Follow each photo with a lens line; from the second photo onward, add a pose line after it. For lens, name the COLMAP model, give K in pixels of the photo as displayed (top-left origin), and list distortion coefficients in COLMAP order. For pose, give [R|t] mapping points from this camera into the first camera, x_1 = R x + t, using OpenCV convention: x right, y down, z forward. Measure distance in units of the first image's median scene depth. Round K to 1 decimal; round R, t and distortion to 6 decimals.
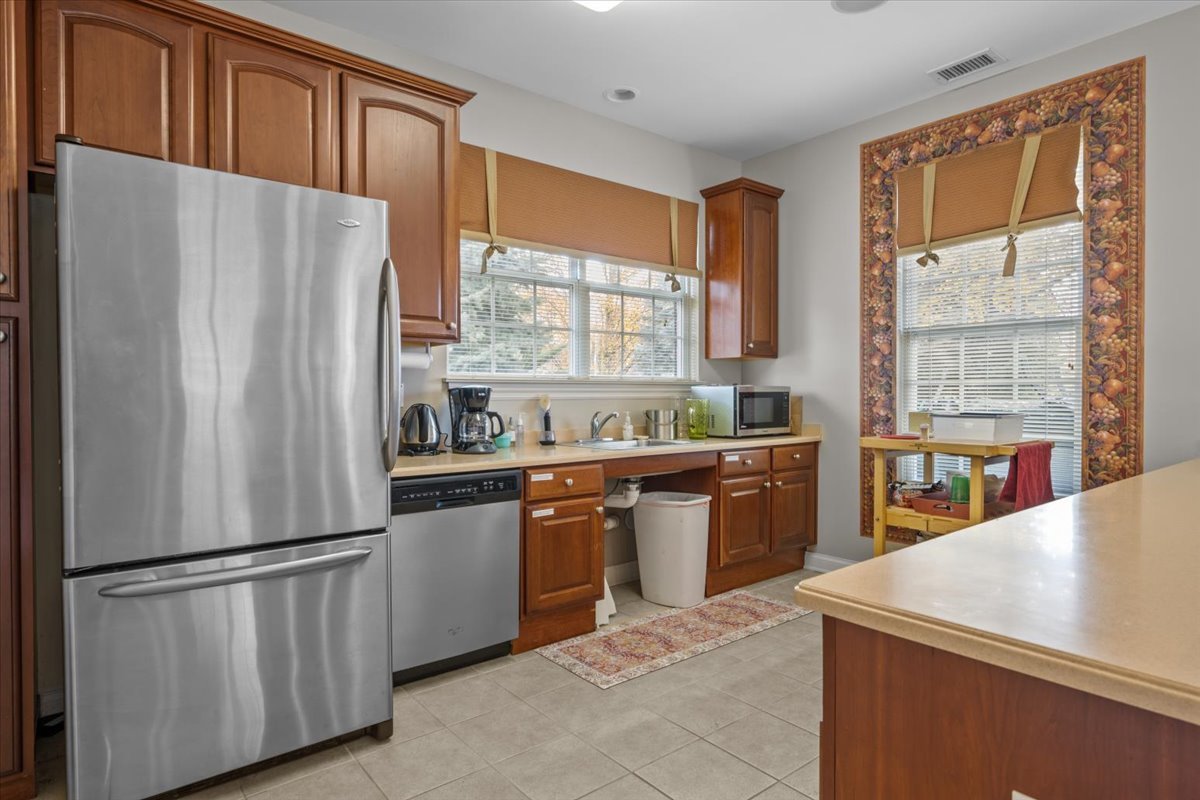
lens RADIAL K [[724.4, 0, 601.7], [0, 724.4, 394.1], [0, 0, 1]] dist [-0.002285, 0.000122]
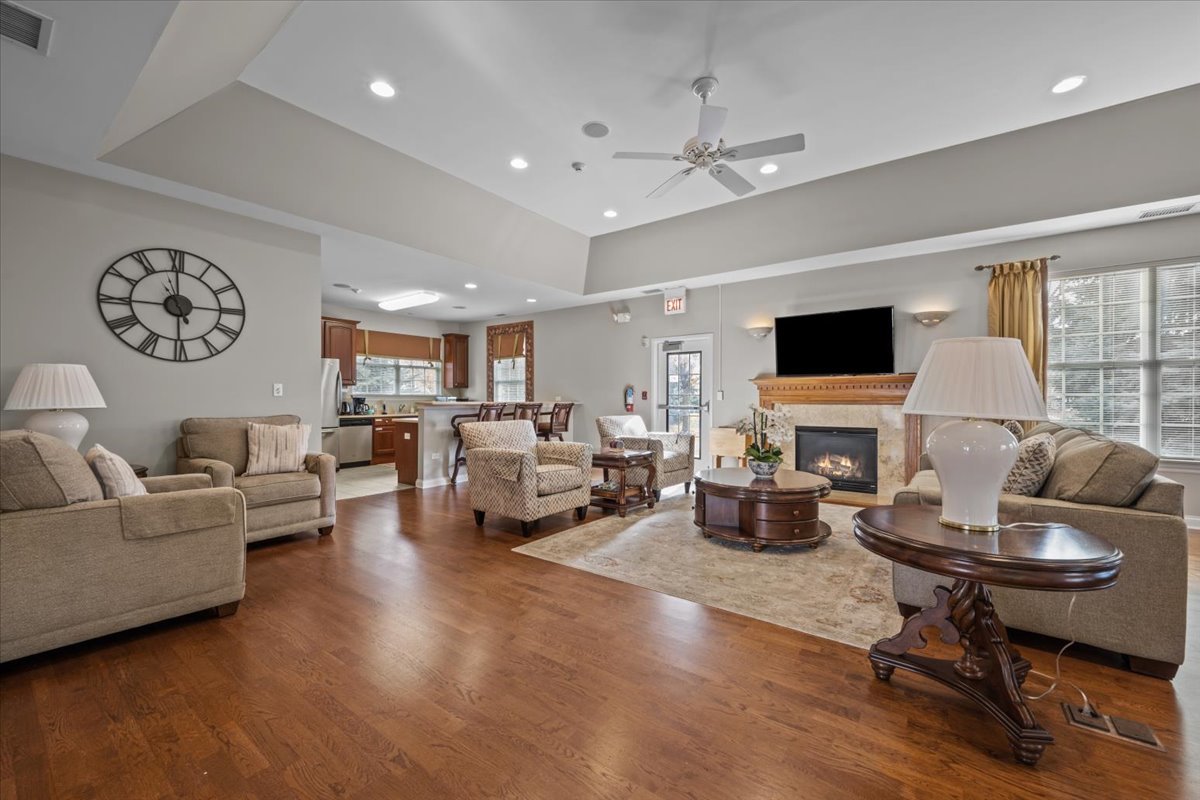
lens RADIAL K [[470.4, 0, 602.0], [0, 470.4, 402.5], [0, 0, 1]] dist [0.000123, 0.000208]
pose [[0.961444, 0.000199, 0.275001, 0.294735], [-0.002157, 0.999974, 0.006818, -0.002357], [-0.274993, -0.007148, 0.961420, -1.392151]]
